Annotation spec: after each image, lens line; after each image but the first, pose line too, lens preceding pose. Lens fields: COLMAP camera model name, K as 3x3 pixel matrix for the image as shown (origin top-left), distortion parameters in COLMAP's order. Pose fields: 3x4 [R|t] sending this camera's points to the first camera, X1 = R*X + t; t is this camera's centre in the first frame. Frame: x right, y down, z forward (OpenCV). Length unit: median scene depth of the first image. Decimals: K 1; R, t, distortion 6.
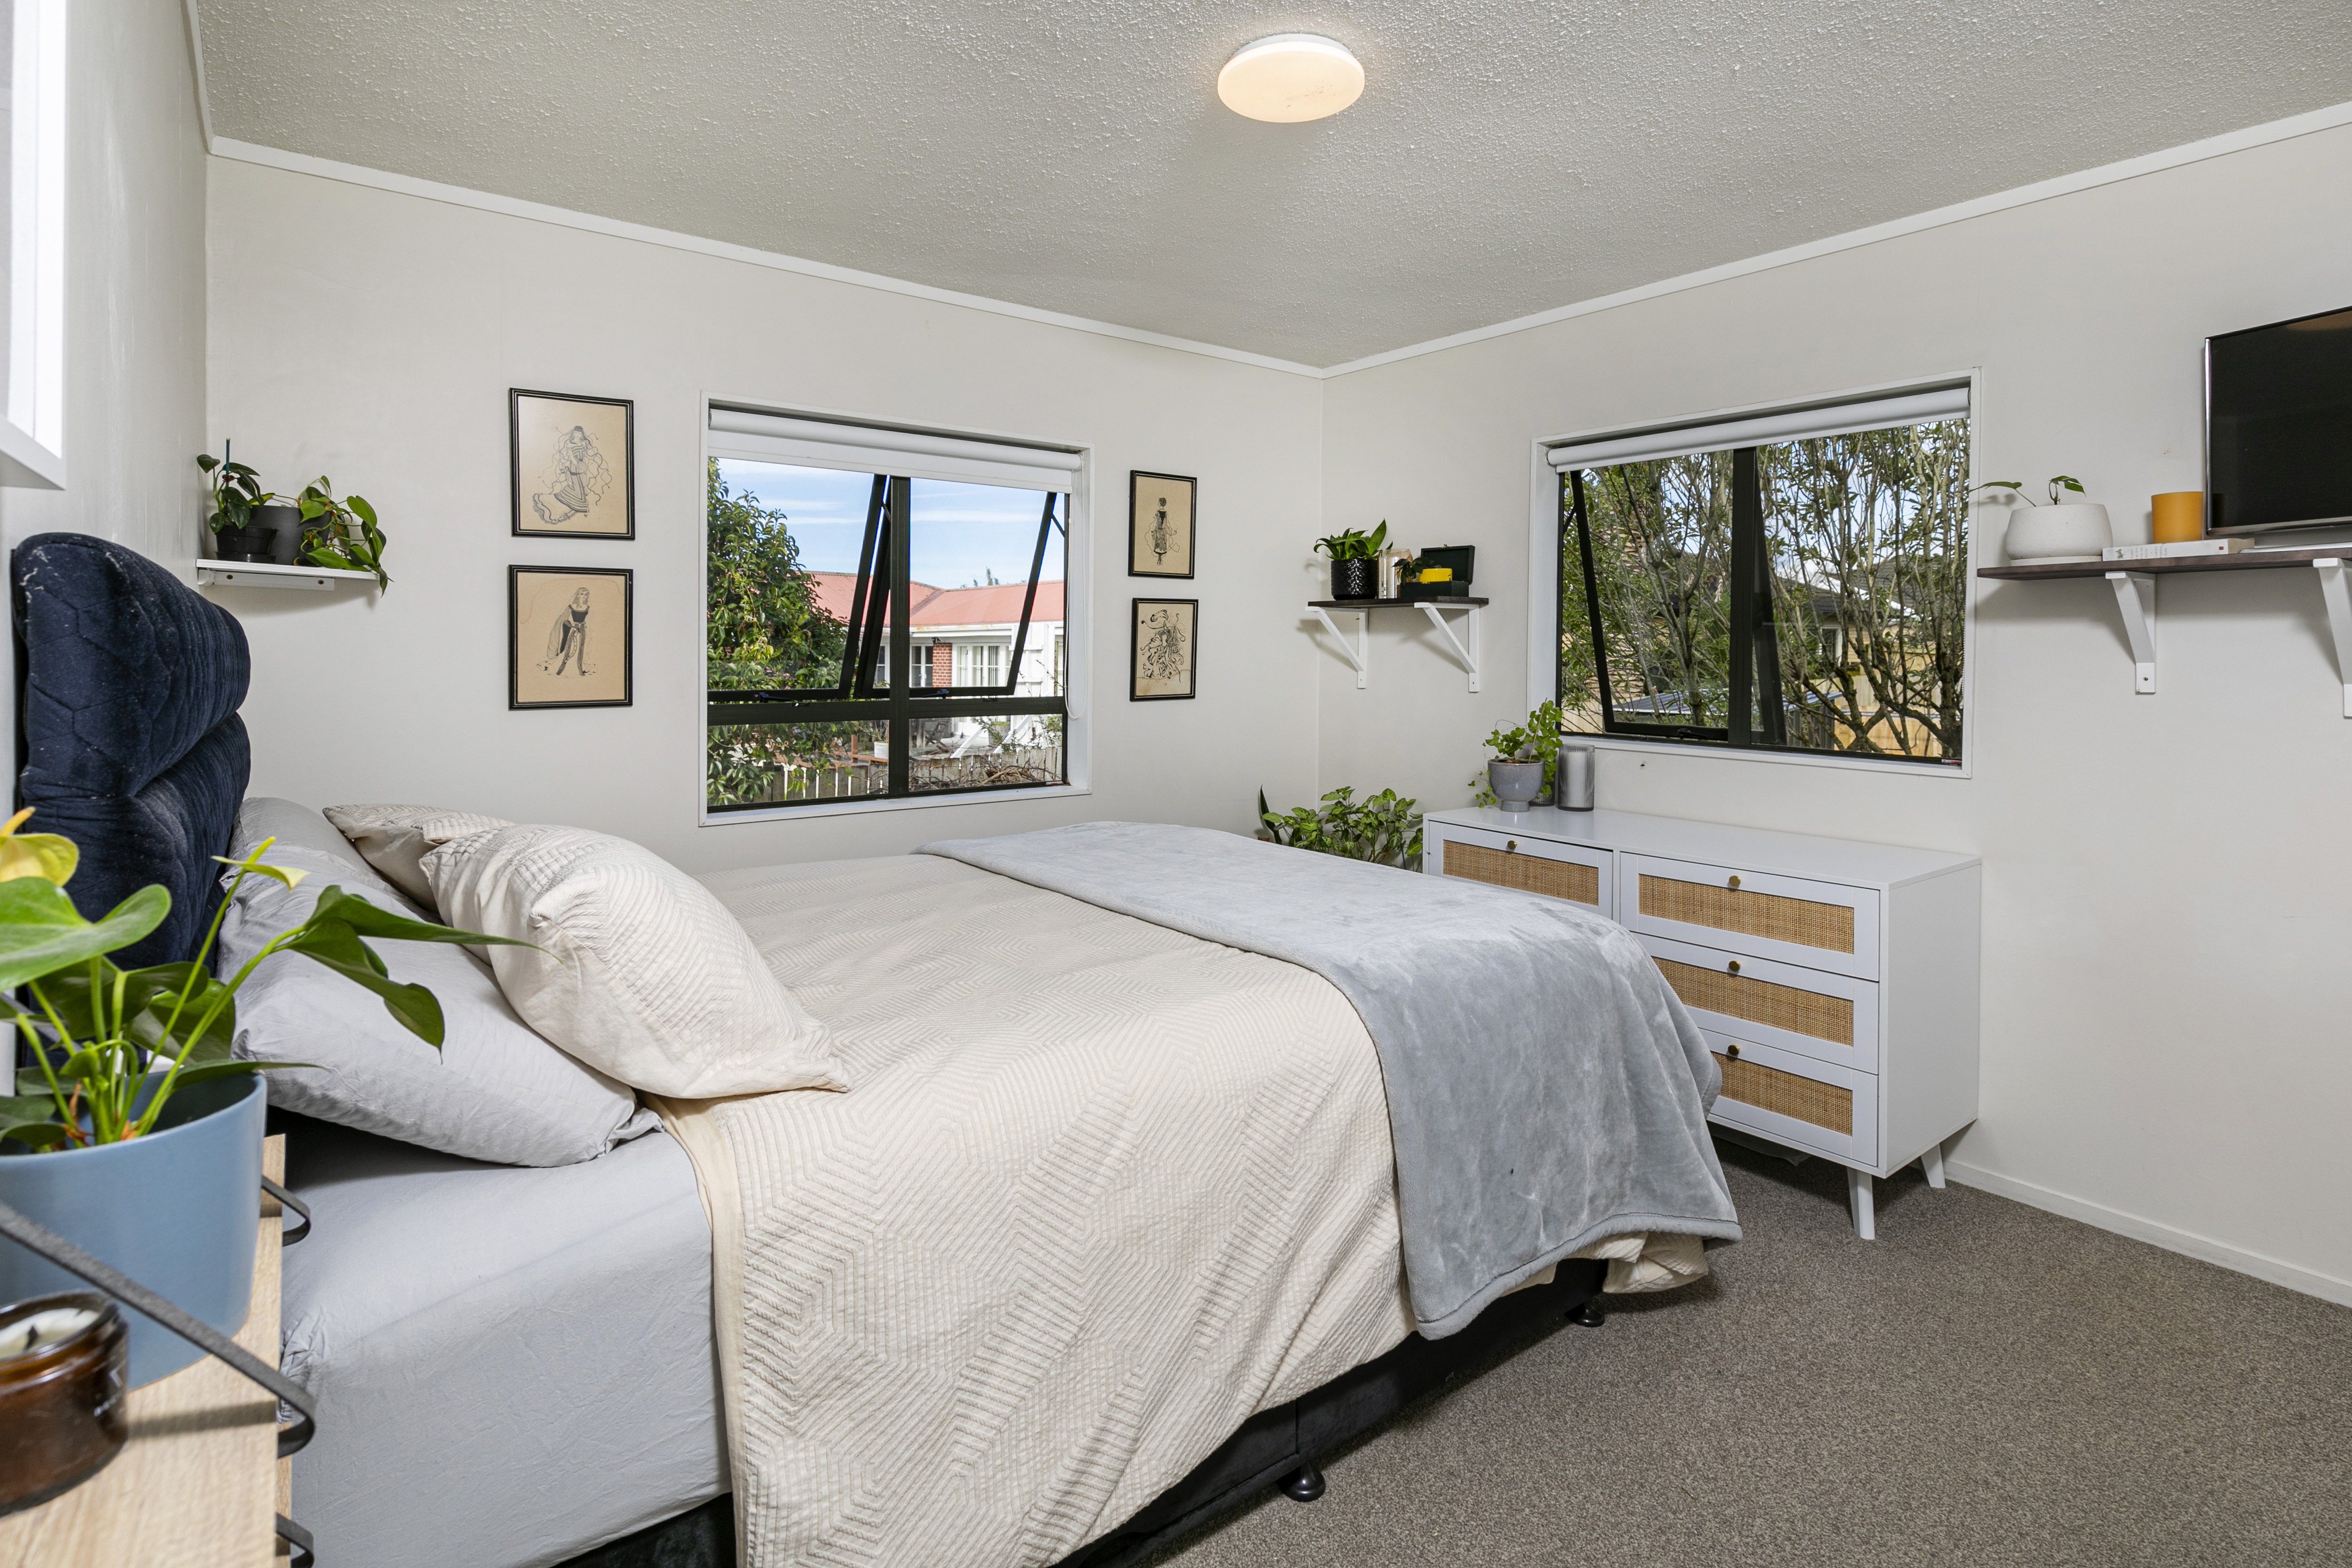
lens RADIAL K [[1138.8, 0, 1139.9], [0, 1138.8, 658.6], [0, 0, 1]] dist [0.006961, 0.000599]
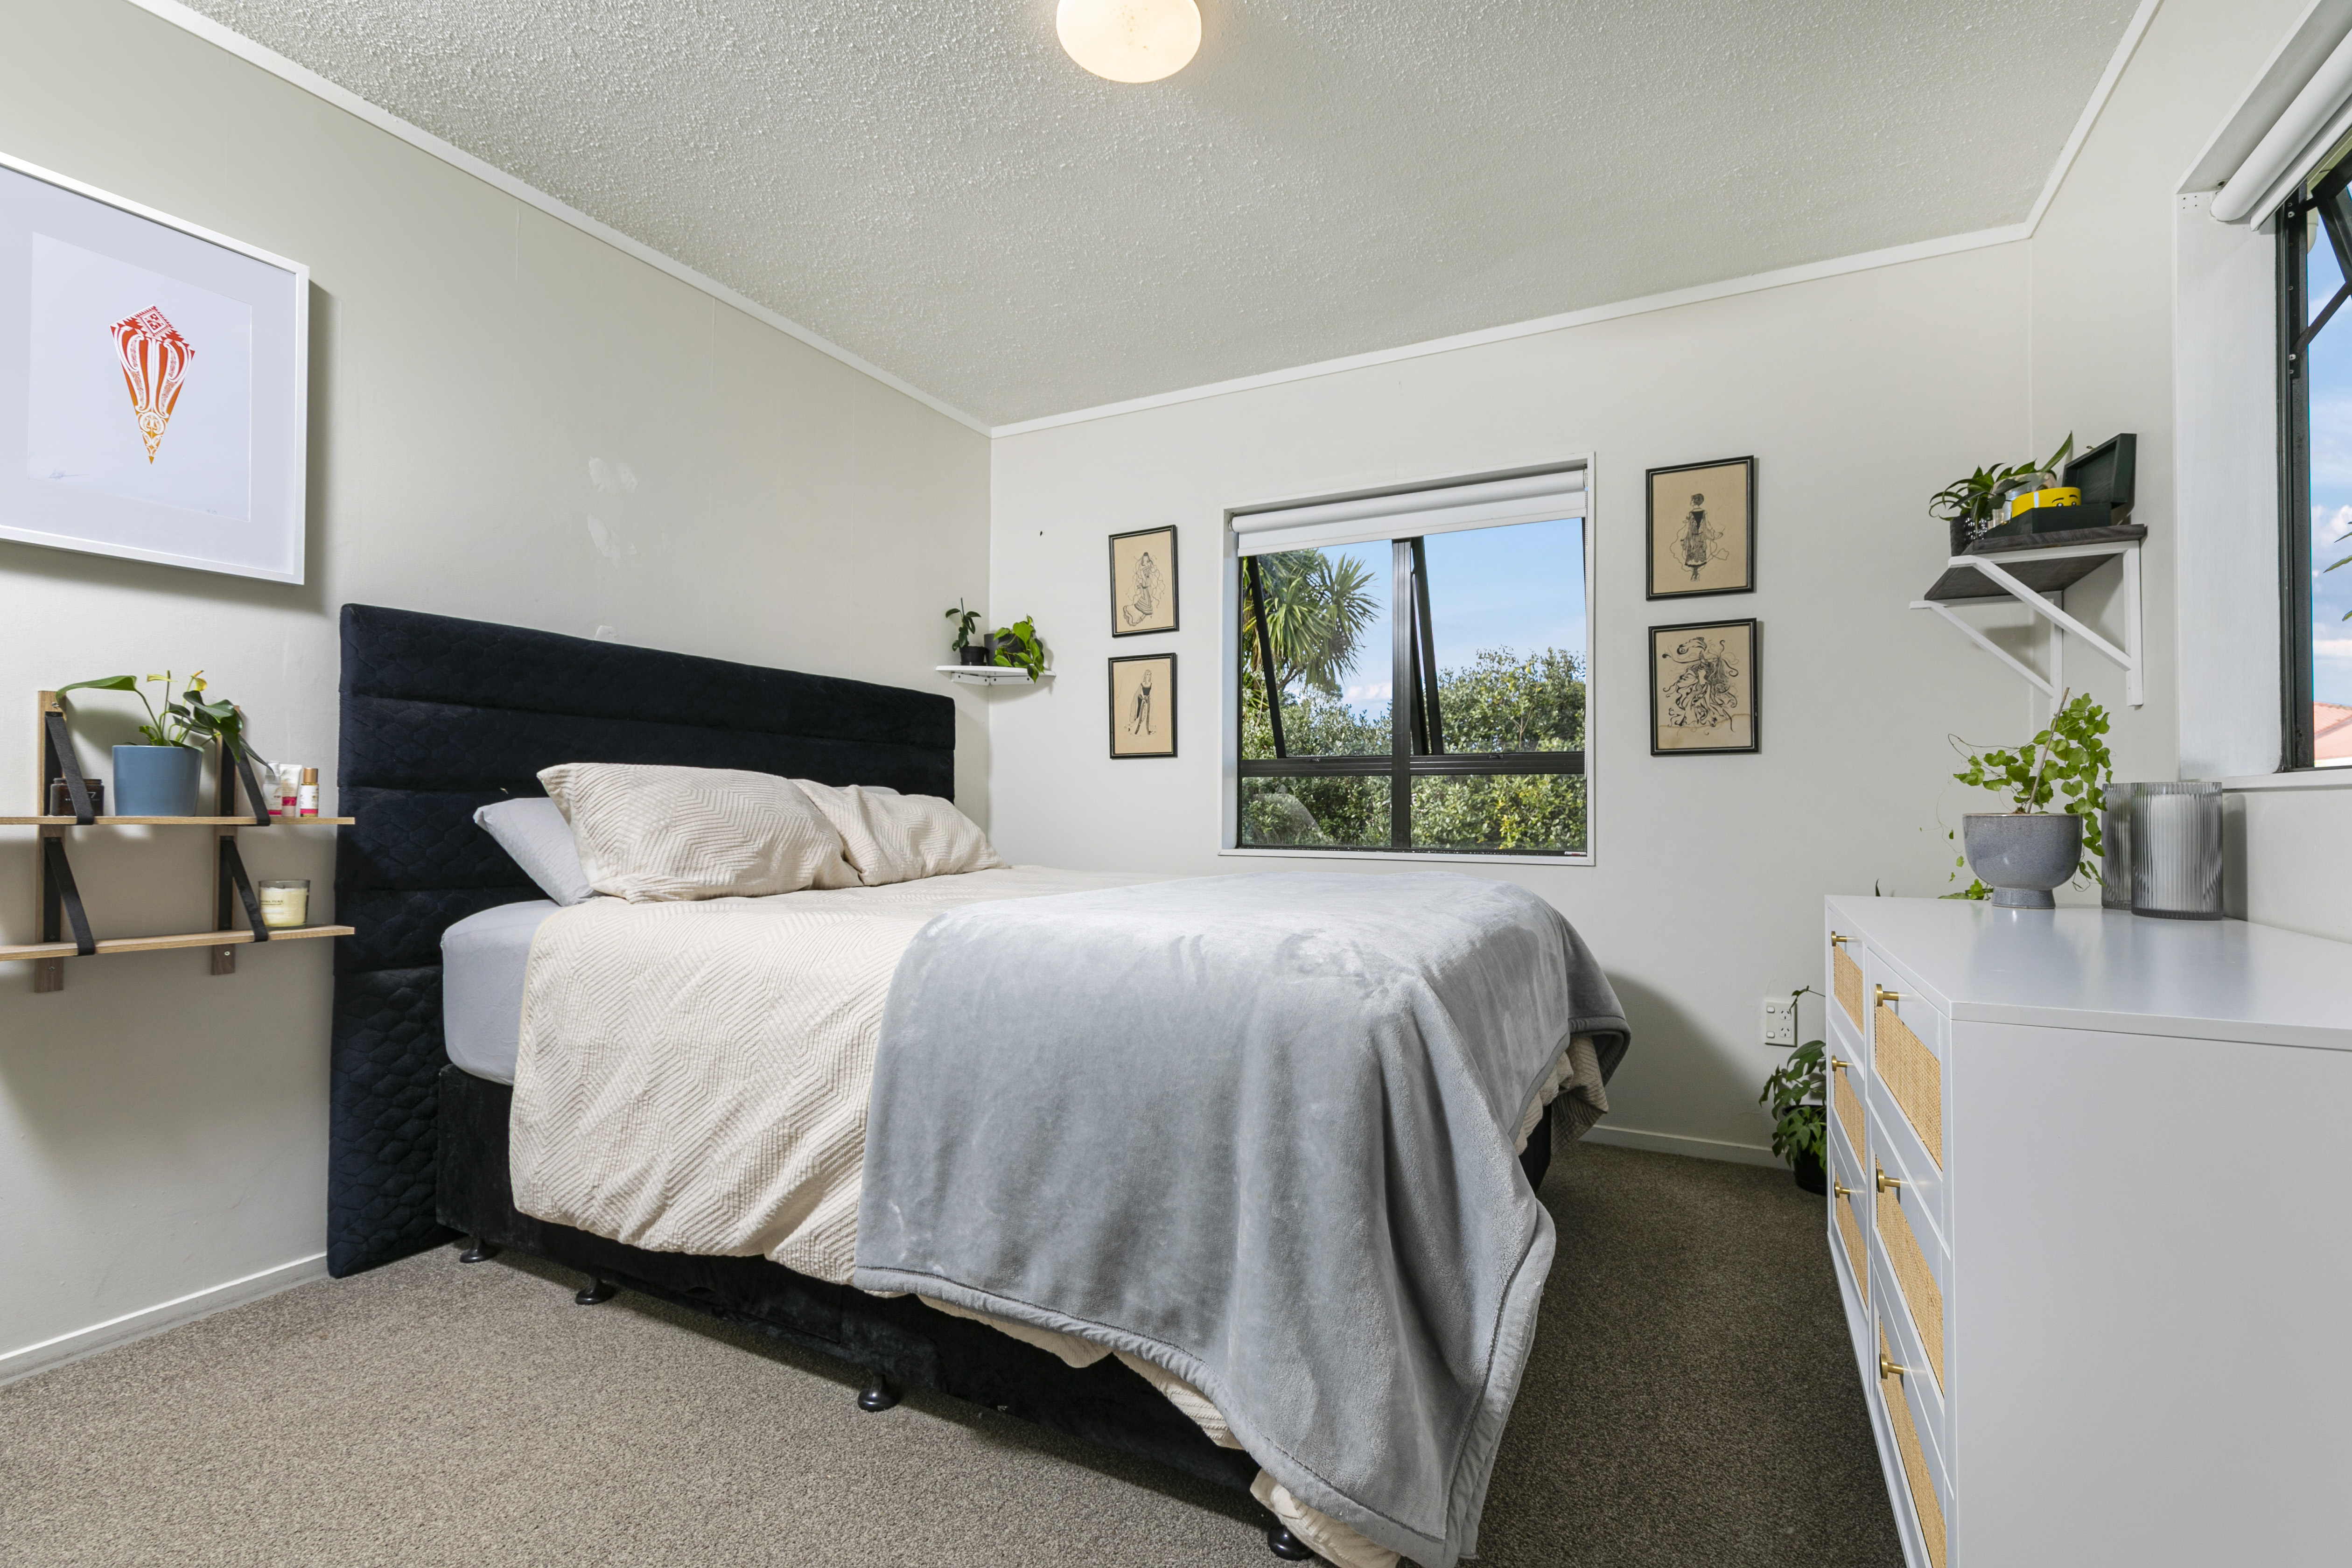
lens RADIAL K [[1076.5, 0, 1166.3], [0, 1076.5, 784.2], [0, 0, 1]] dist [0.003773, -0.000076]
pose [[0.434811, -0.014381, -0.900407, 0.664049], [-0.017977, 0.999535, -0.024645, 0.103757], [0.900342, 0.026902, 0.434350, 0.457112]]
